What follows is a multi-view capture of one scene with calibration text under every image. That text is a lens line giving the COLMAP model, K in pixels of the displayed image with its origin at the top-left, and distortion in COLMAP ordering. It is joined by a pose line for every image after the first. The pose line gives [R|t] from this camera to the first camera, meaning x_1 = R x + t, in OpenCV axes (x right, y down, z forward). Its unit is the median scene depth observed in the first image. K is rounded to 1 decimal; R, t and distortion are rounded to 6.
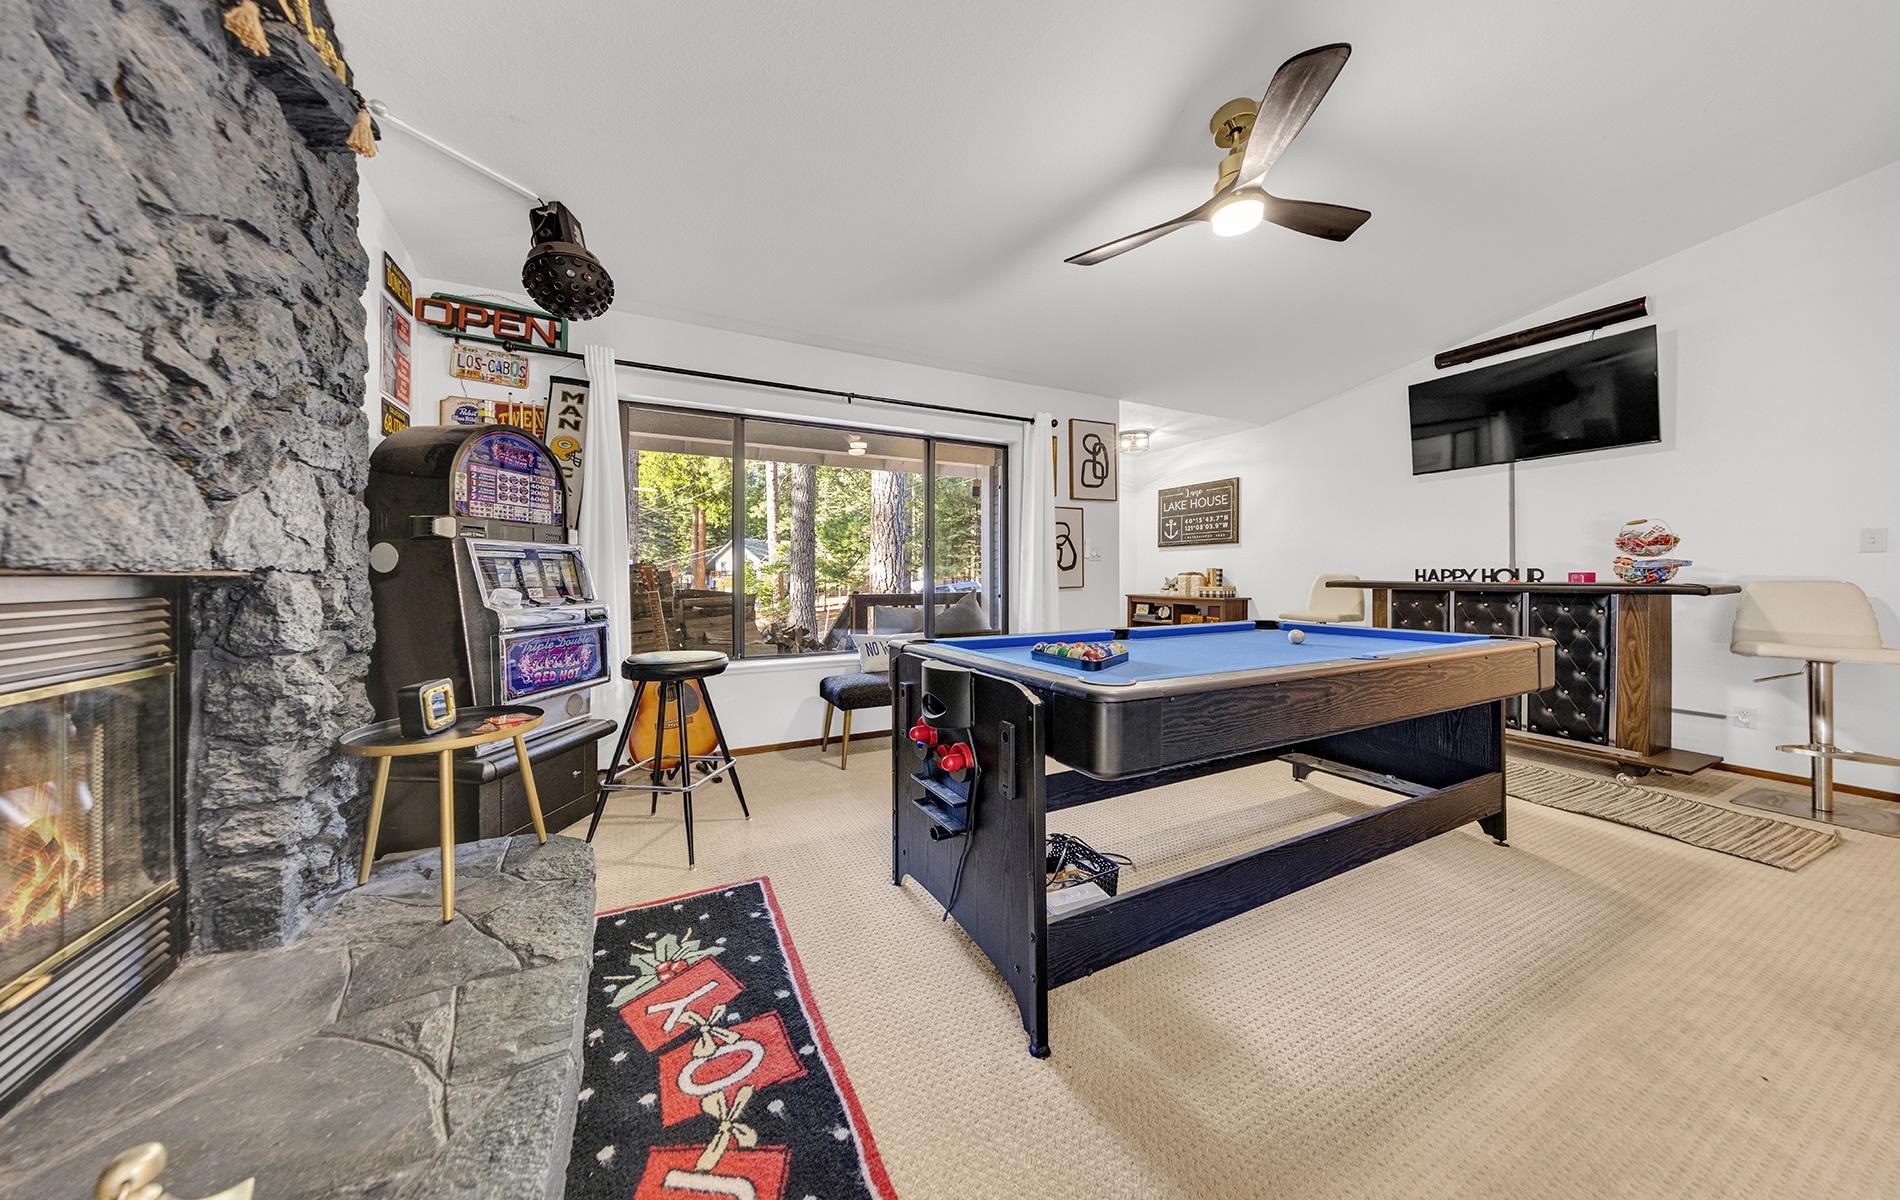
lens RADIAL K [[585.2, 0, 959.6], [0, 585.2, 596.3], [0, 0, 1]] dist [0.000749, 0.000083]
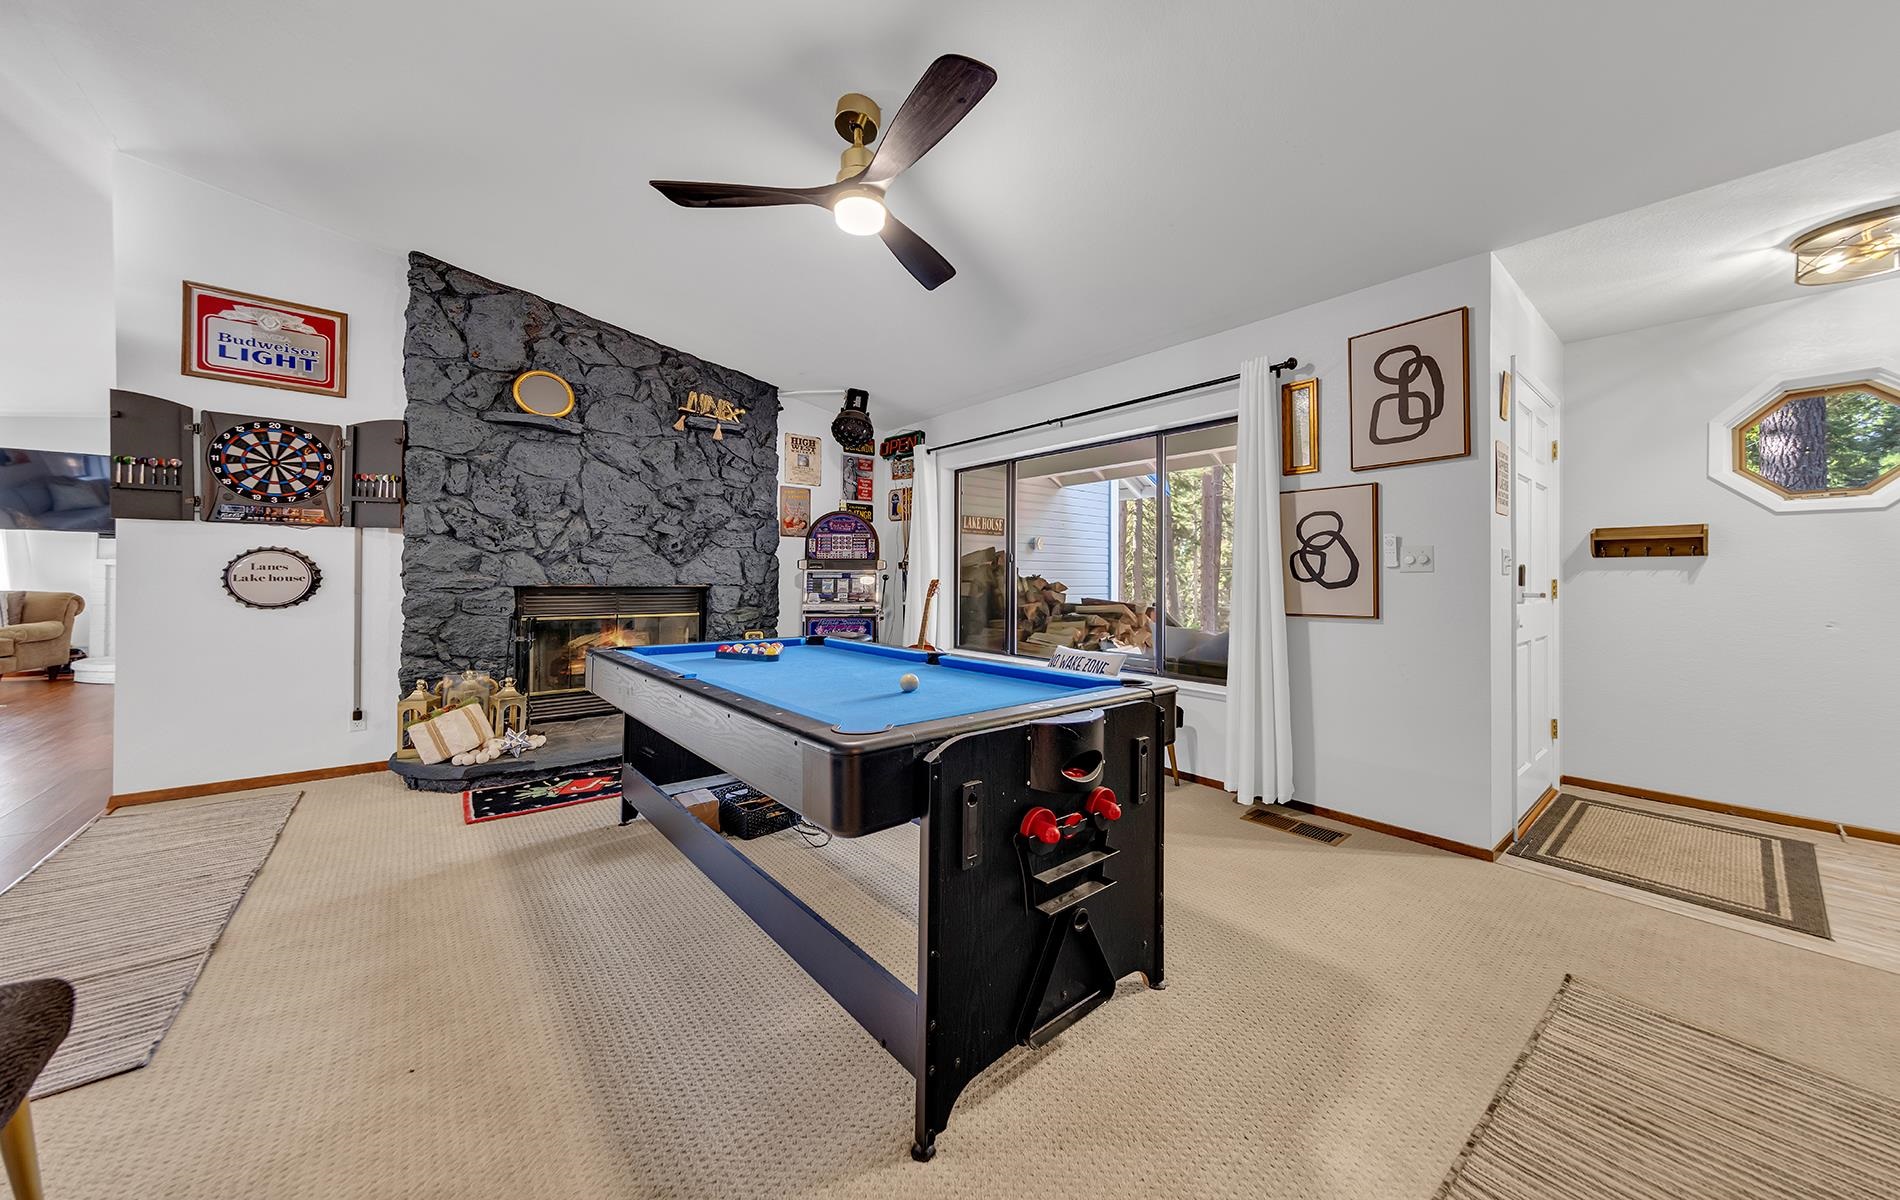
lens RADIAL K [[655.9, 0, 954.8], [0, 655.9, 584.4], [0, 0, 1]] dist [-0.000039, 0.000014]
pose [[0.219538, 0.013704, -0.975508, 0.765655], [-0.041177, 0.999140, 0.004769, -0.035677], [0.974735, 0.039121, 0.219914, 0.461765]]
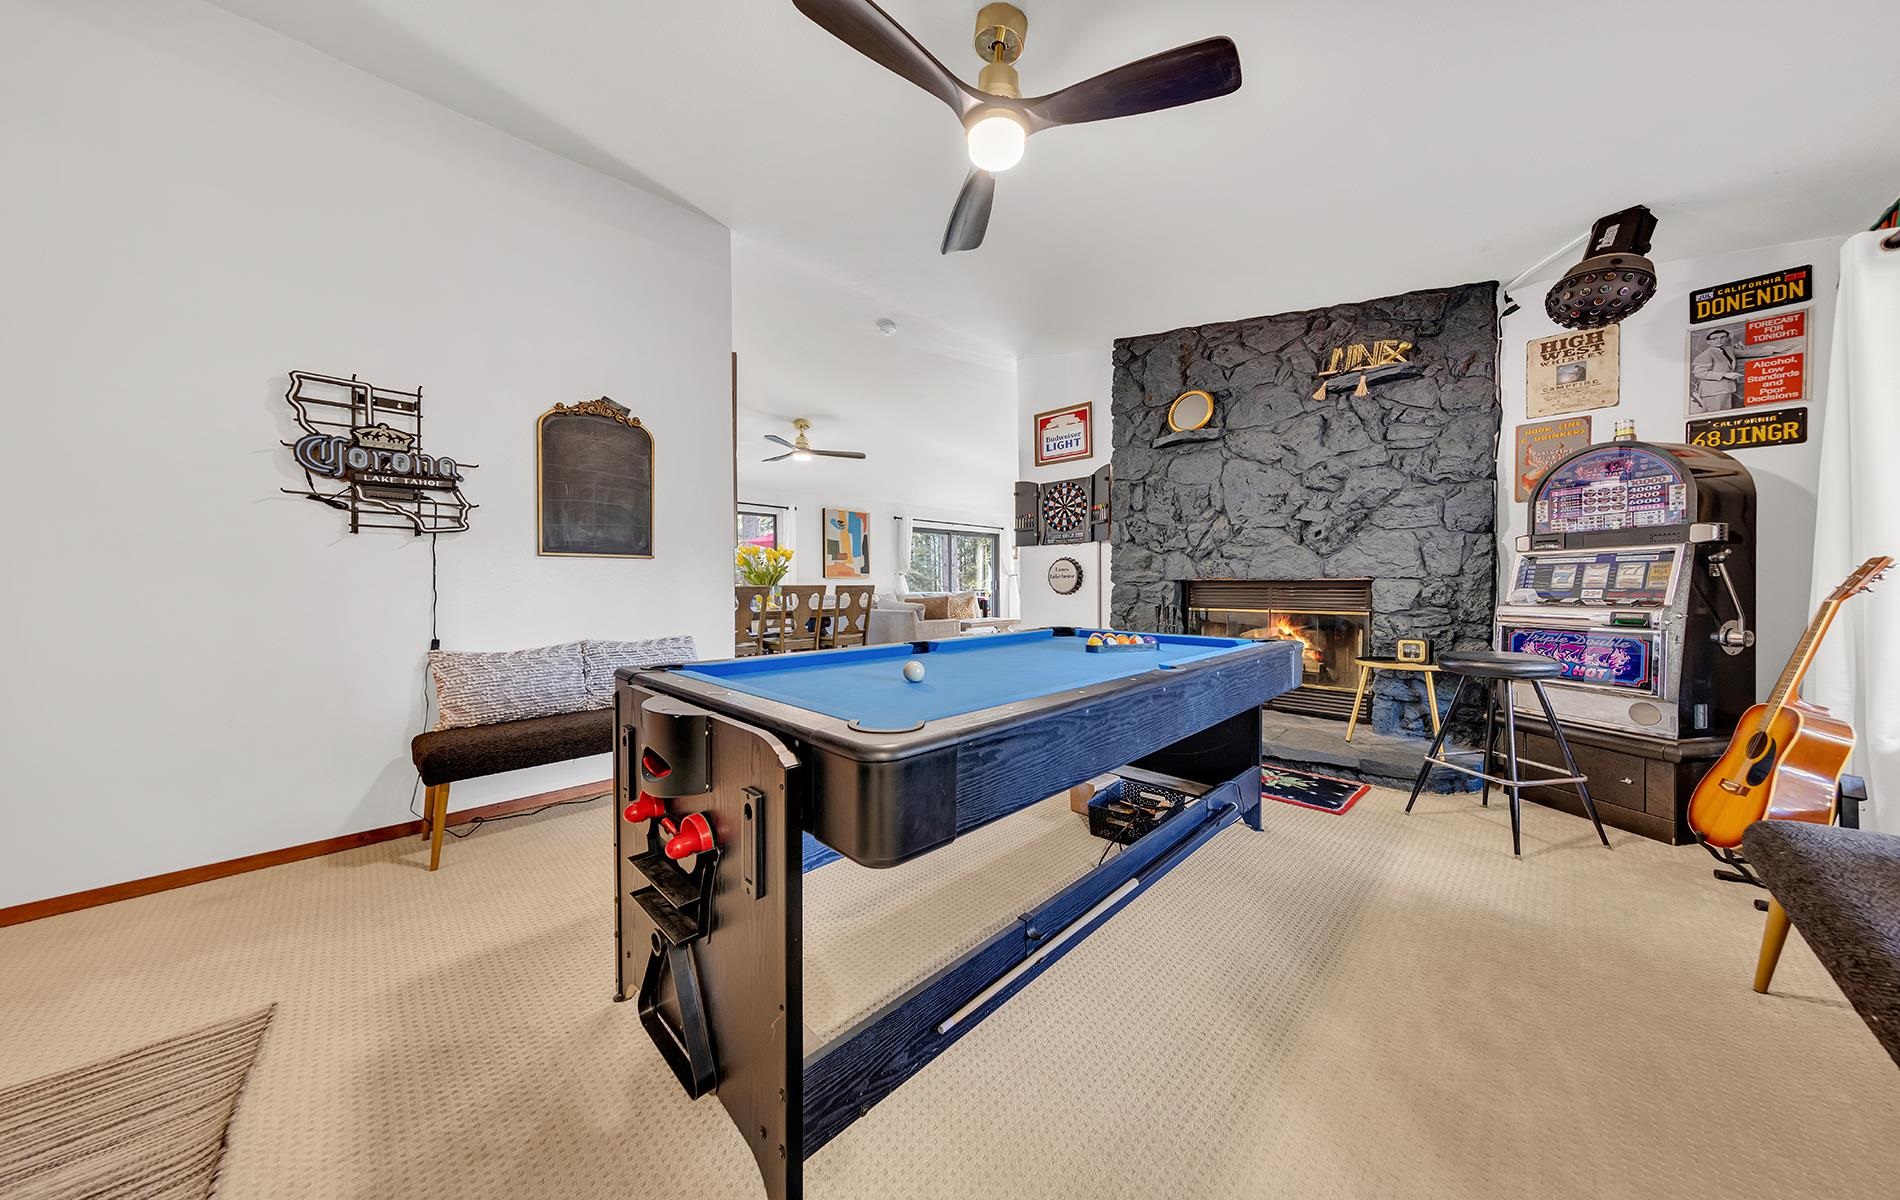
lens RADIAL K [[585.2, 0, 959.6], [0, 585.2, 596.3], [0, 0, 1]] dist [0.000749, 0.000083]
pose [[-0.954127, 0.013644, -0.299092, 0.381923], [-0.003122, 0.998453, 0.055508, -0.030176], [0.299386, 0.053895, -0.952609, 0.879344]]
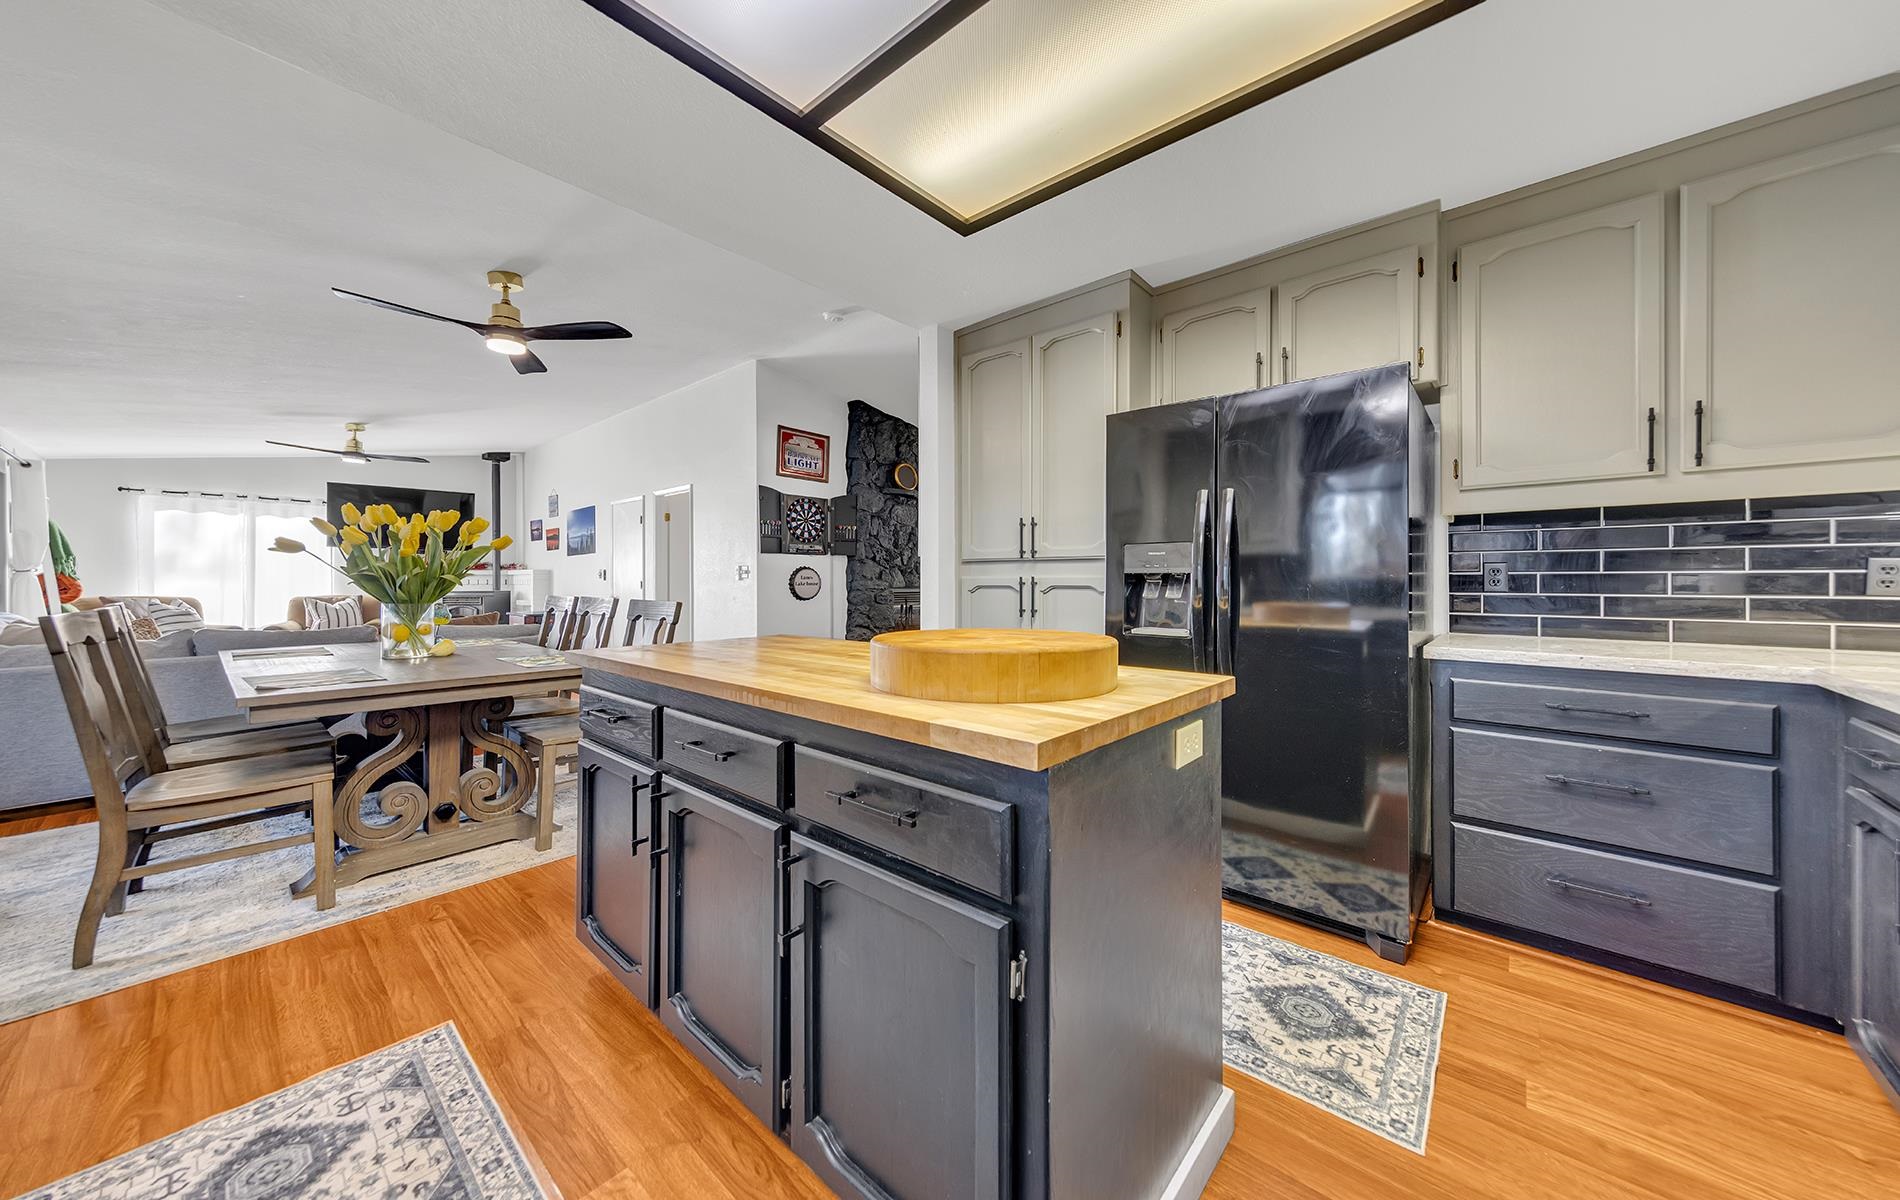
lens RADIAL K [[655.9, 0, 954.8], [0, 655.9, 584.4], [0, 0, 1]] dist [-0.000039, 0.000014]
pose [[0.366449, 0.005953, -0.930419, 1.253001], [-0.033263, 0.999424, -0.006706, -0.007166], [0.929843, 0.033406, 0.366436, -0.356944]]
